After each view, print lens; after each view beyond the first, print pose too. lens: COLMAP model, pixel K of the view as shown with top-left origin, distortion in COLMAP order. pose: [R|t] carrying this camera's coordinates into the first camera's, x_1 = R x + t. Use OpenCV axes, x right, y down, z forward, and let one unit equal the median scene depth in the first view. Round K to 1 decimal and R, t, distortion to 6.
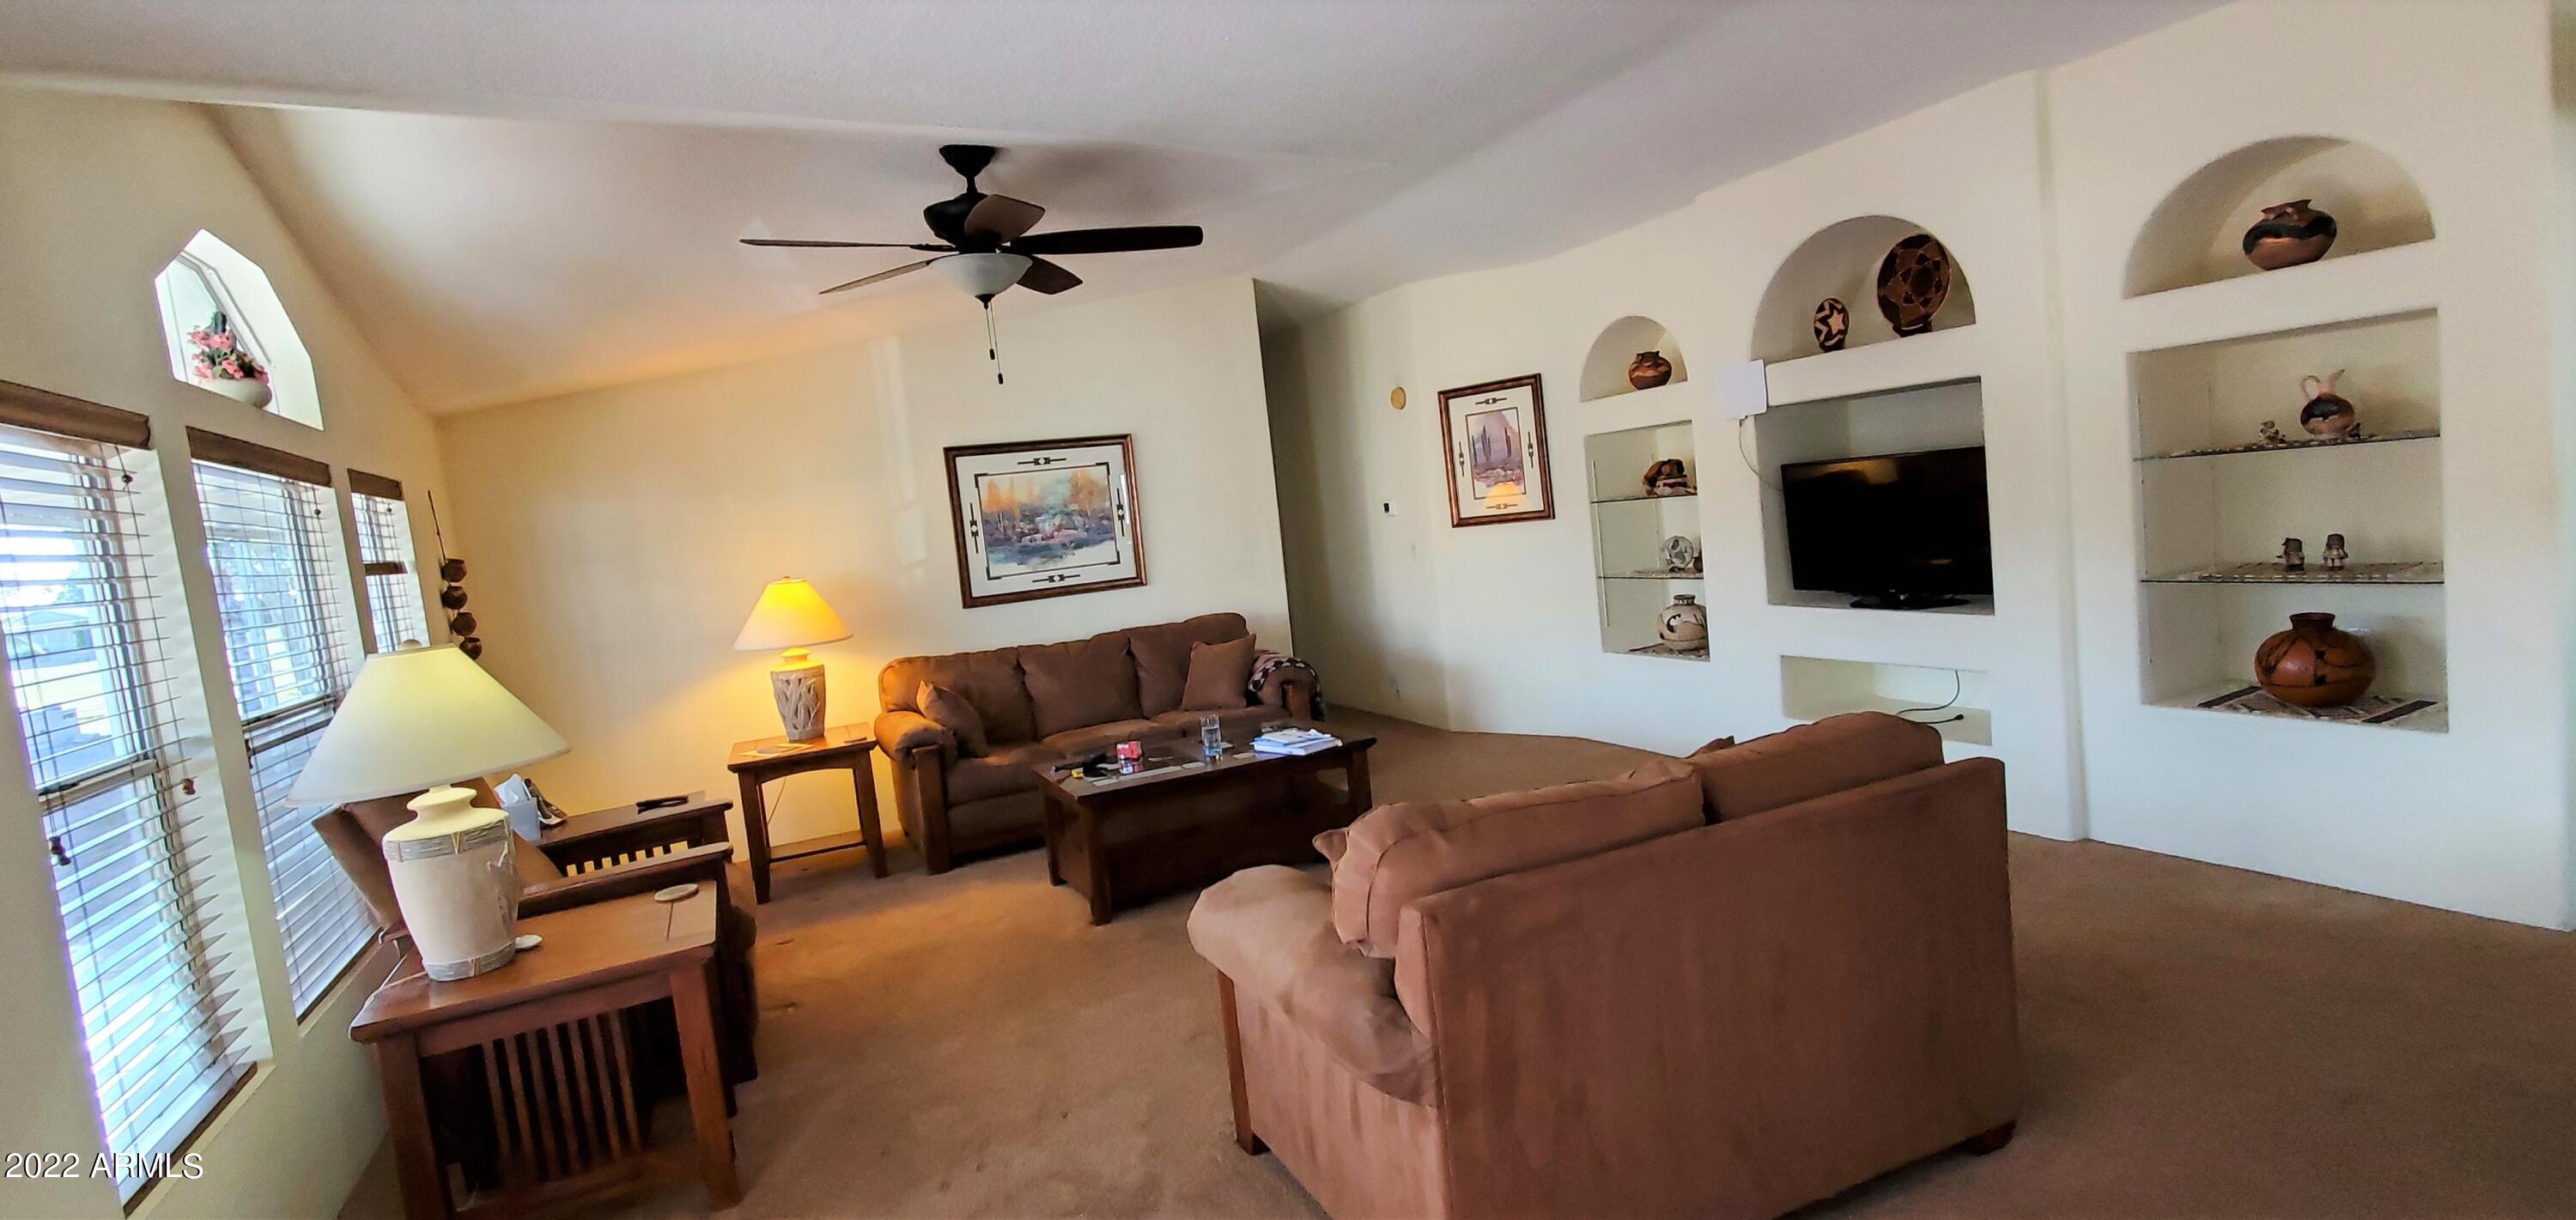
lens RADIAL K [[1192.0, 0, 1285.9], [0, 1192.0, 611.2], [0, 0, 1]] dist [0.026436, -0.000756]
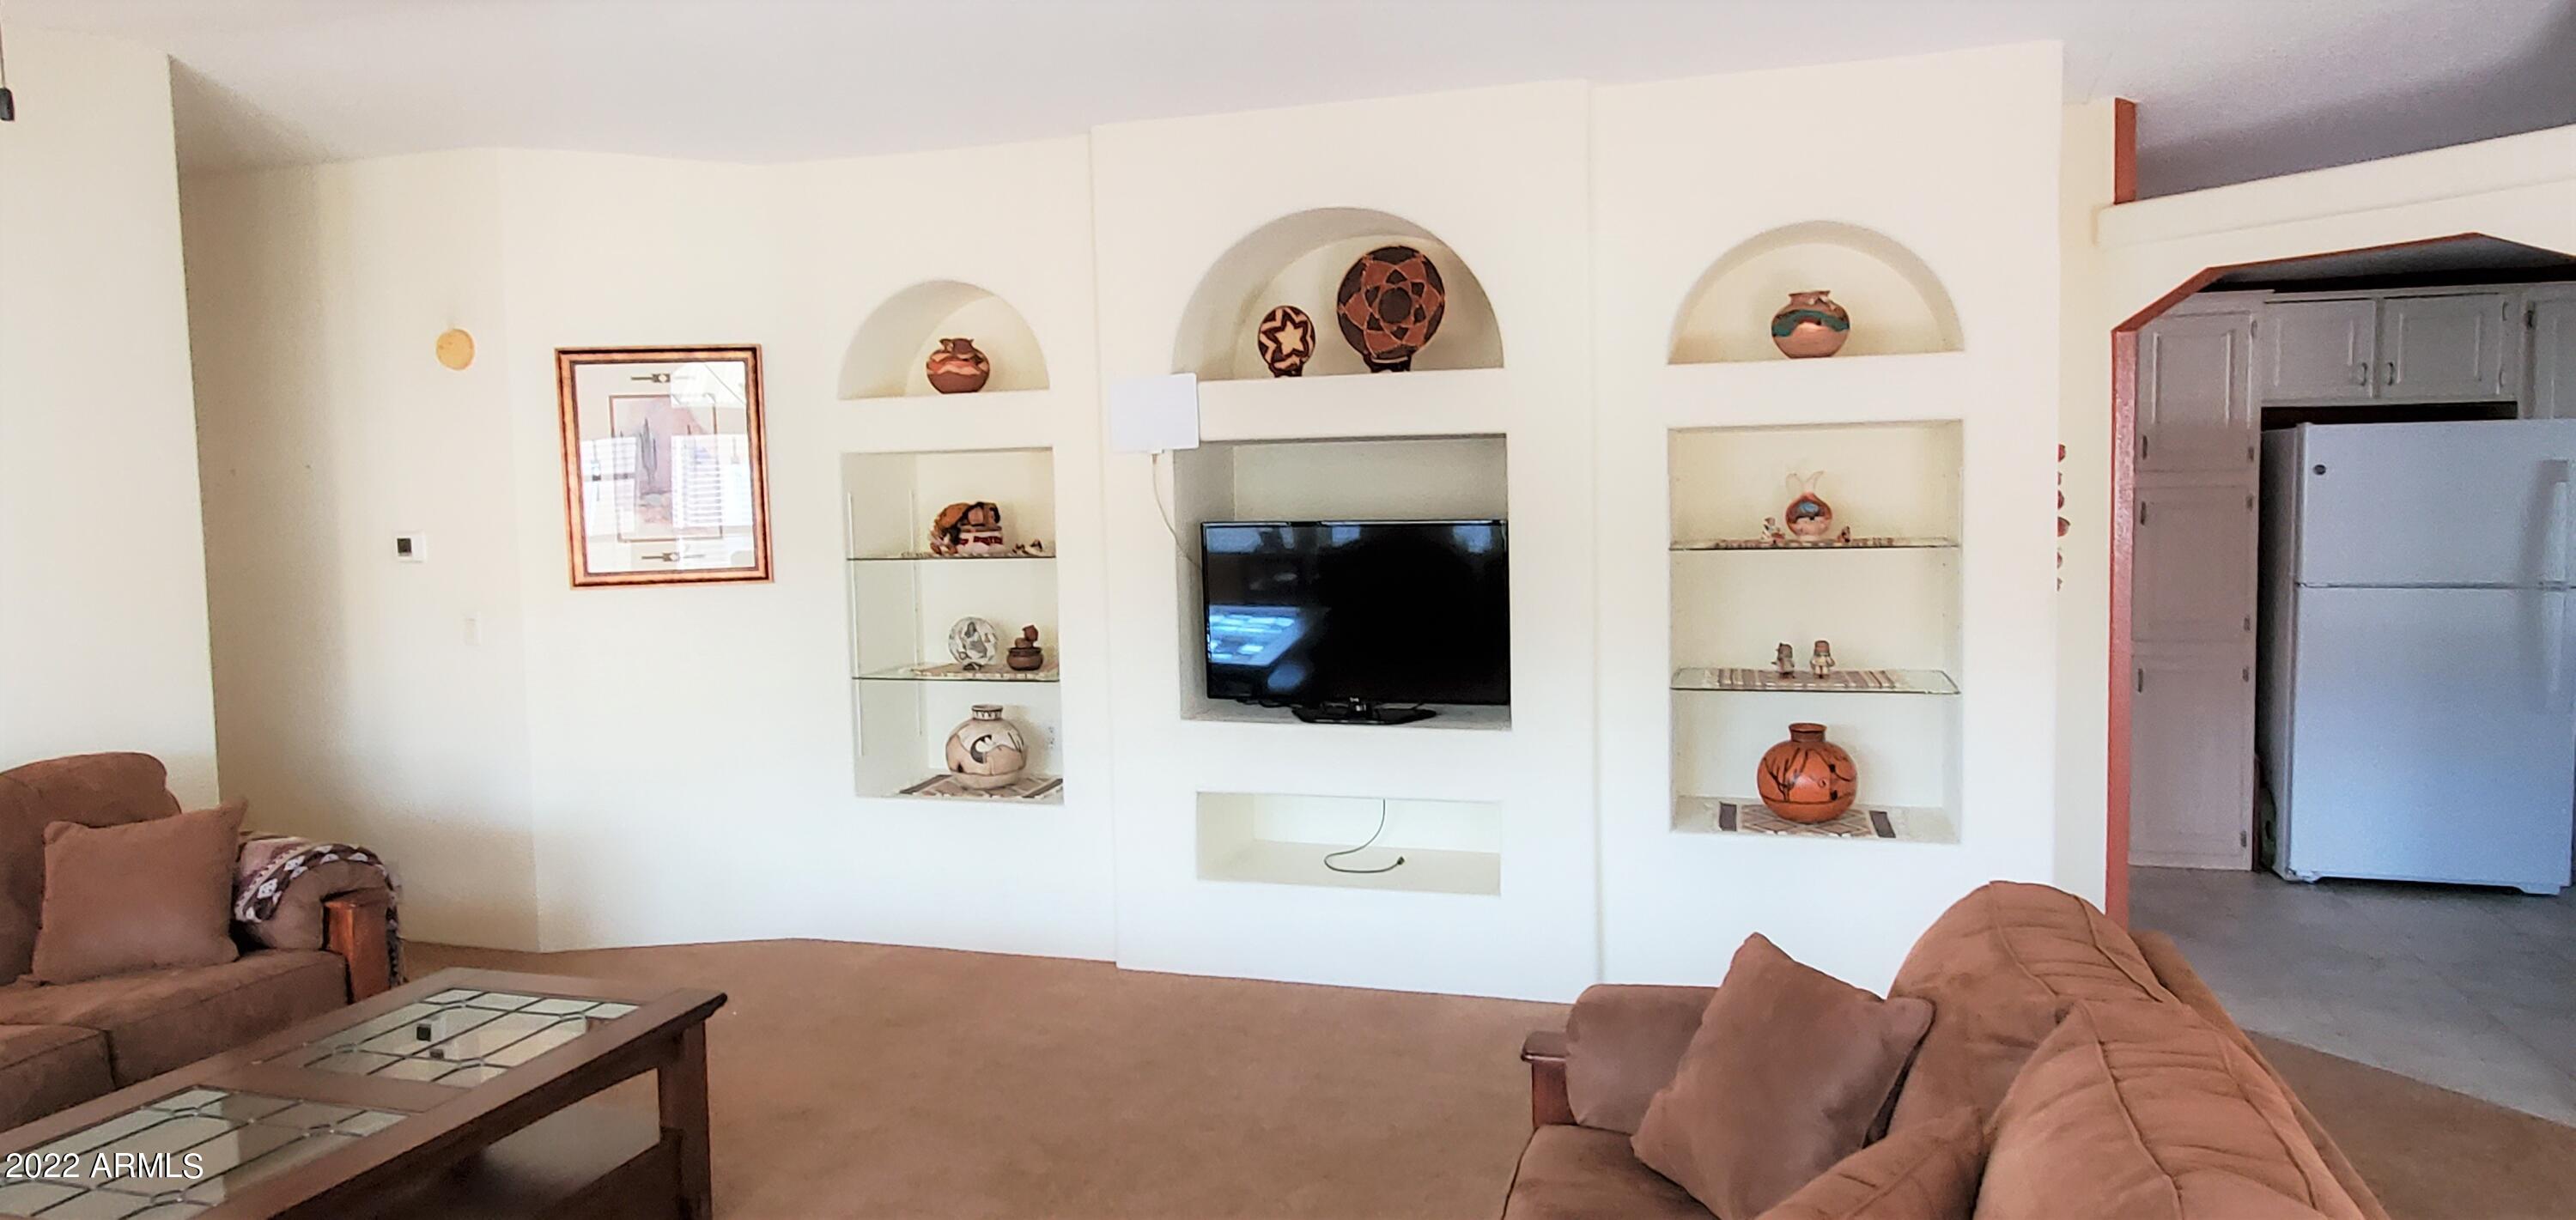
lens RADIAL K [[1593.2, 0, 1290.2], [0, 1593.2, 604.0], [0, 0, 1]] dist [0.017609, 0.001828]
pose [[0.684760, 0.038185, 0.727767, -0.232482], [0.014148, 0.997742, -0.065662, -0.010539], [-0.728631, 0.055260, 0.682674, 0.302746]]
